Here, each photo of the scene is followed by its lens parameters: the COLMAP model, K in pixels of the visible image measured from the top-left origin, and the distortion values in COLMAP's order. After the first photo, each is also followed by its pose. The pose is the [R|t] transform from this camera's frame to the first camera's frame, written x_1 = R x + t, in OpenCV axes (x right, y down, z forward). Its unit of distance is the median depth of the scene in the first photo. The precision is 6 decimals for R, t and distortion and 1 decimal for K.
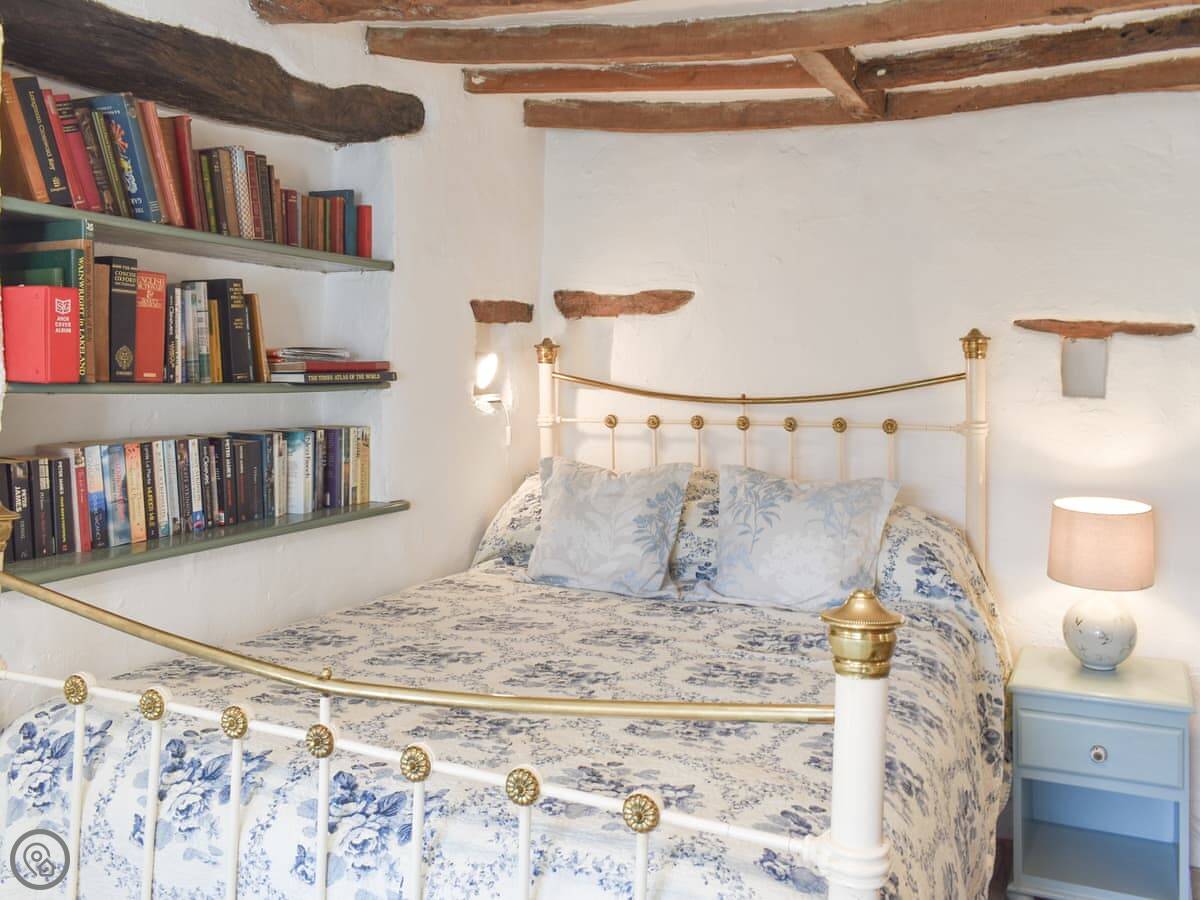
lens RADIAL K [[1041.6, 0, 599.0], [0, 1041.6, 396.4], [0, 0, 1]] dist [-0.019168, 0.009948]
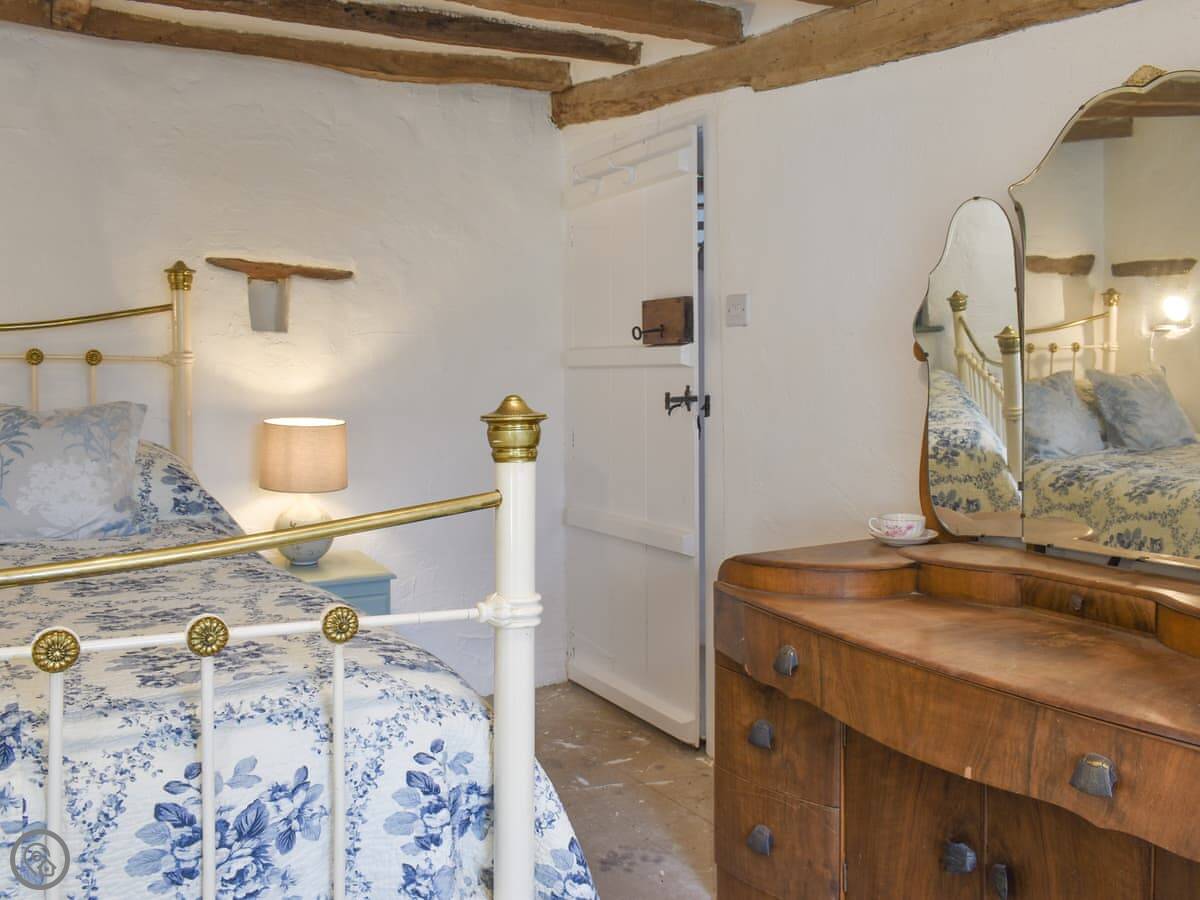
lens RADIAL K [[1049.8, 0, 593.3], [0, 1049.8, 428.5], [0, 0, 1]] dist [-0.024350, 0.014534]
pose [[0.569482, -0.043169, 0.820869, -0.288601], [0.014902, 0.998998, 0.042198, 0.069213], [-0.821869, -0.011798, 0.569555, 0.080561]]
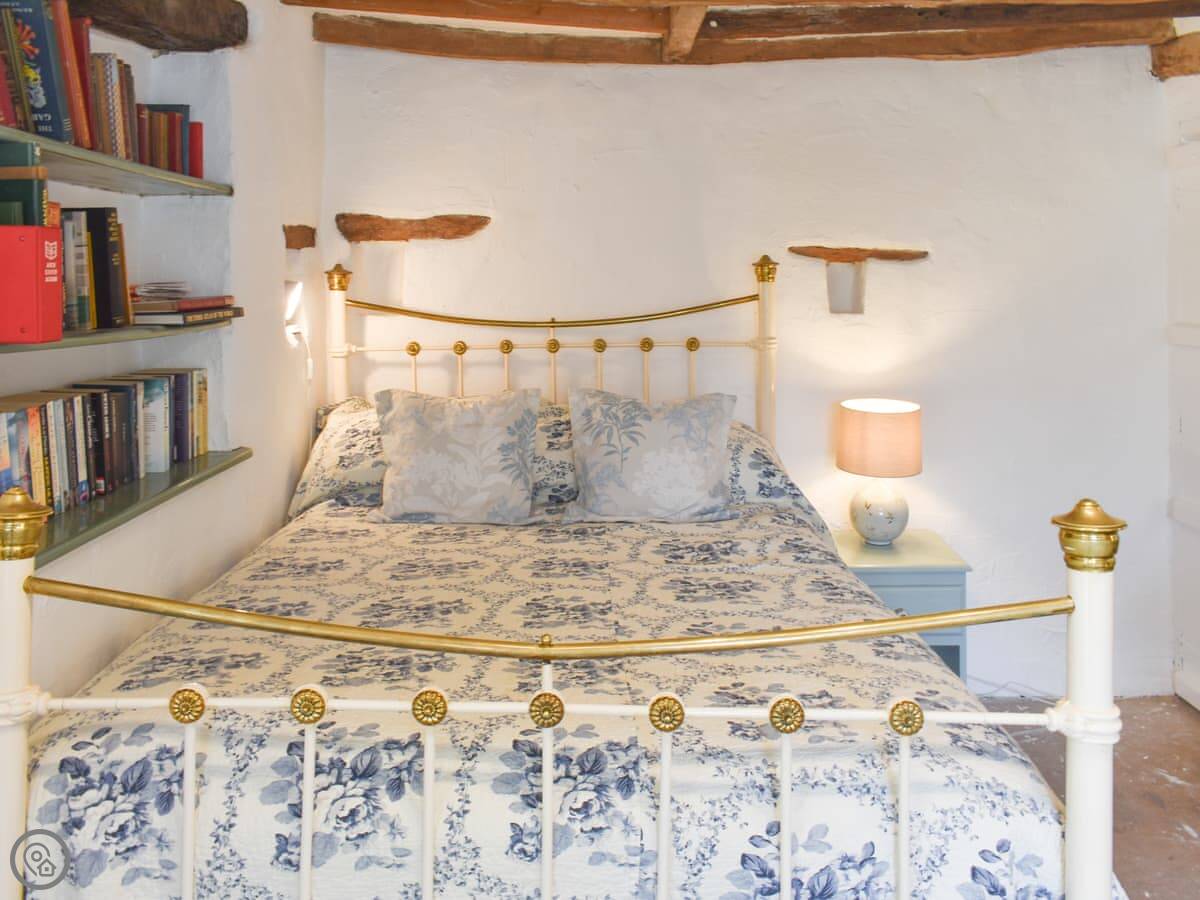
lens RADIAL K [[1049.3, 0, 576.8], [0, 1049.3, 297.8], [0, 0, 1]] dist [-0.012634, -0.000297]
pose [[0.916330, -0.021715, 0.399834, -0.310342], [0.023997, 0.999712, -0.000702, -0.025274], [-0.399704, 0.010238, 0.916587, 0.044438]]
